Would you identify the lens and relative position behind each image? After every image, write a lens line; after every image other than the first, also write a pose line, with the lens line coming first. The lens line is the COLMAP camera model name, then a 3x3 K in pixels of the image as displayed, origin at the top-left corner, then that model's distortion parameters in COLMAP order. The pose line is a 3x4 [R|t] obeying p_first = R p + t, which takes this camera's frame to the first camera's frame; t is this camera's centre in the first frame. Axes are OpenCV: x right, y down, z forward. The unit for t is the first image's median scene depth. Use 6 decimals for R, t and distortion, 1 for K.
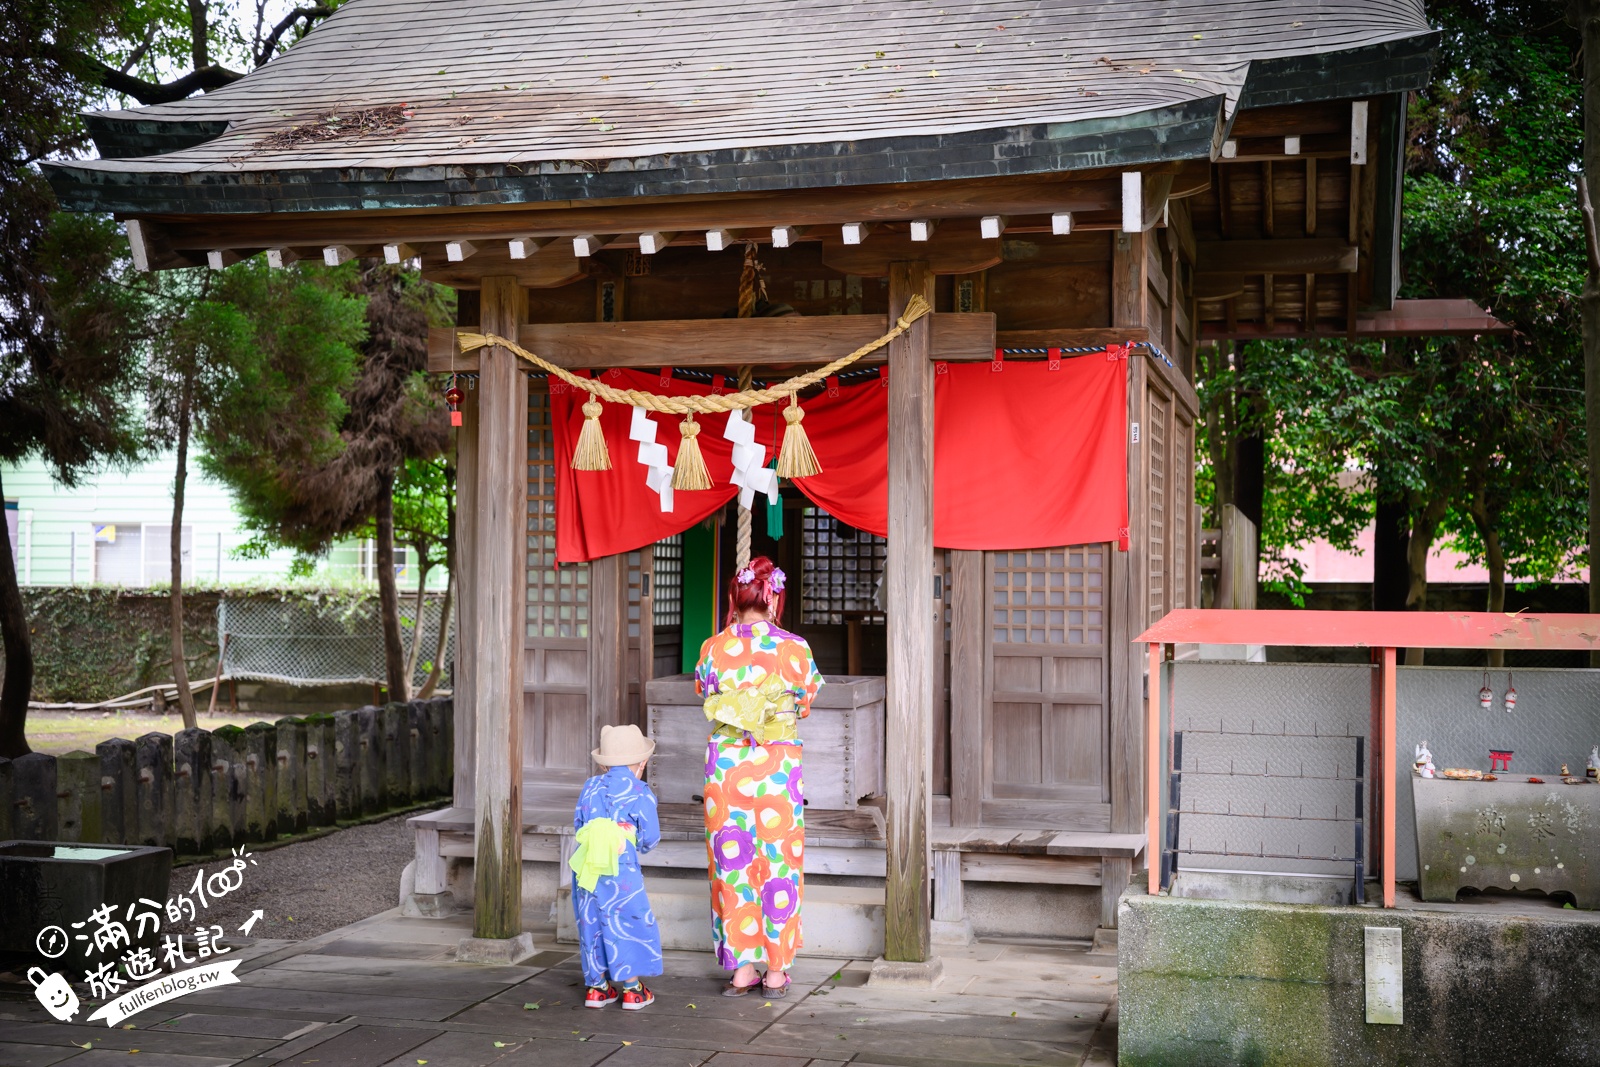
lens RADIAL K [[1951.9, 0, 800.0], [0, 1951.9, 533.5], [0, 0, 1]] dist [0.004566, 0.015712]
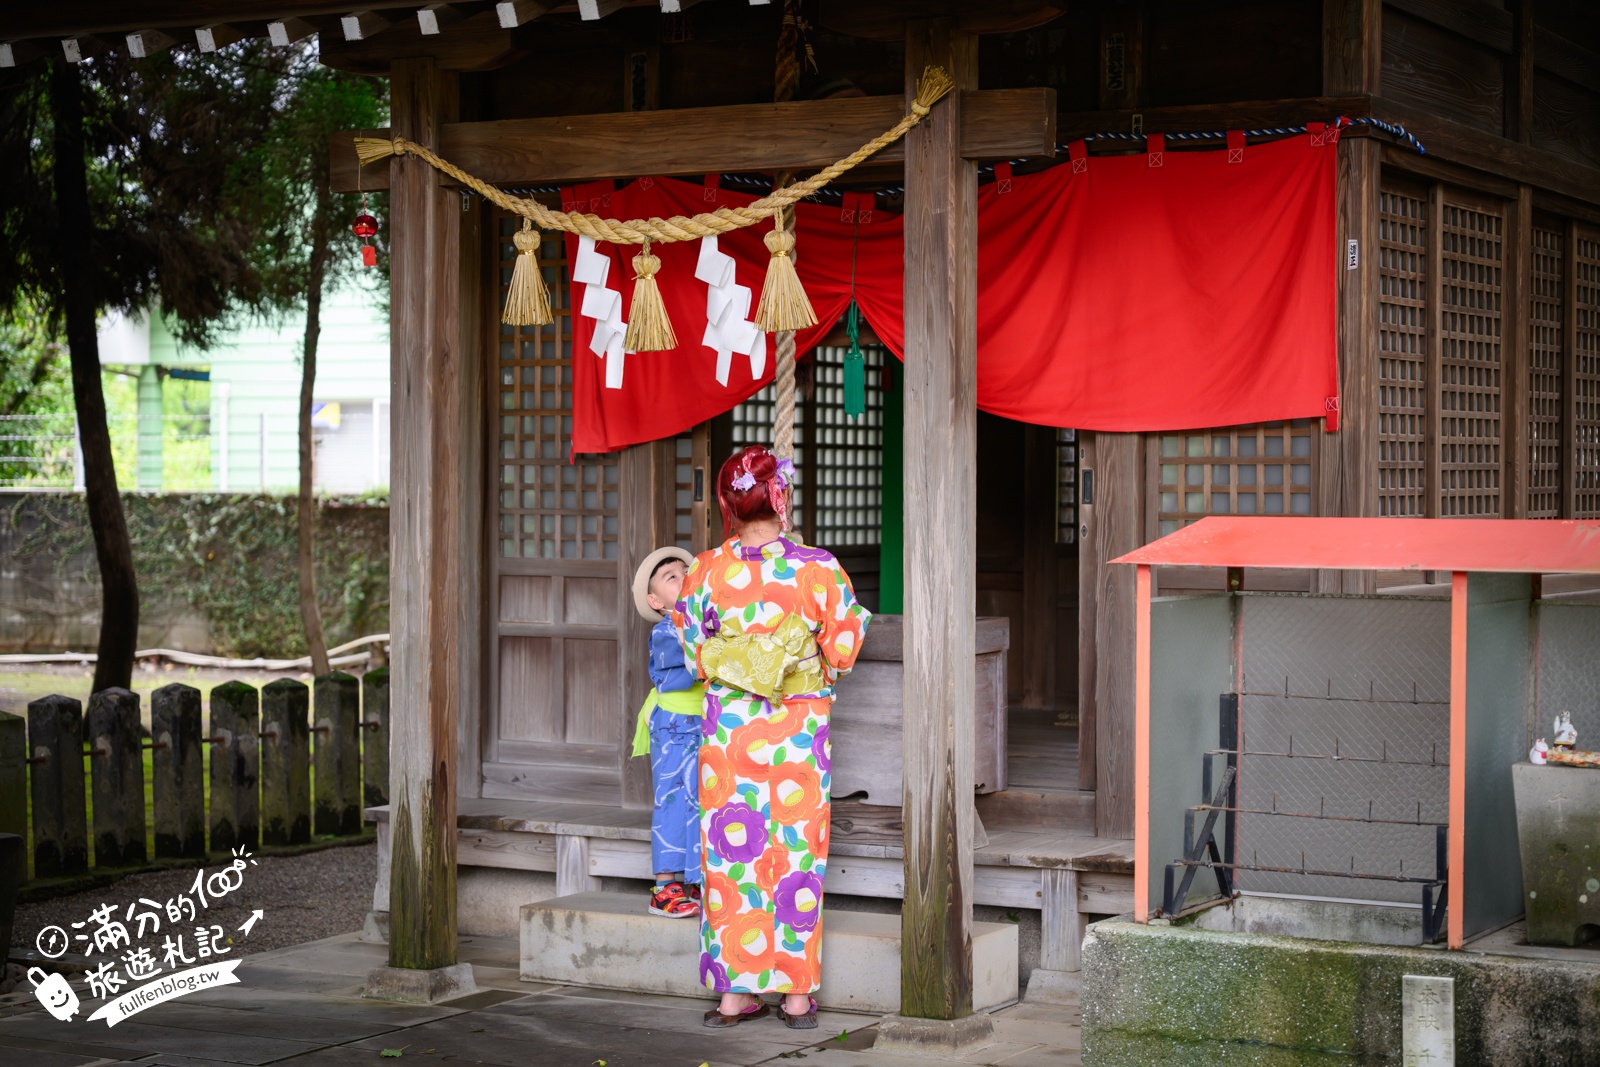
lens RADIAL K [[3138.4, 0, 800.0], [0, 3138.4, 533.5], [0, 0, 1]] dist [0.020869, -0.065478]
pose [[0.967646, 0.000801, -0.252312, 0.281324], [0.009355, 0.999193, 0.039051, -0.000047], [0.252140, -0.040147, 0.966858, -0.094831]]
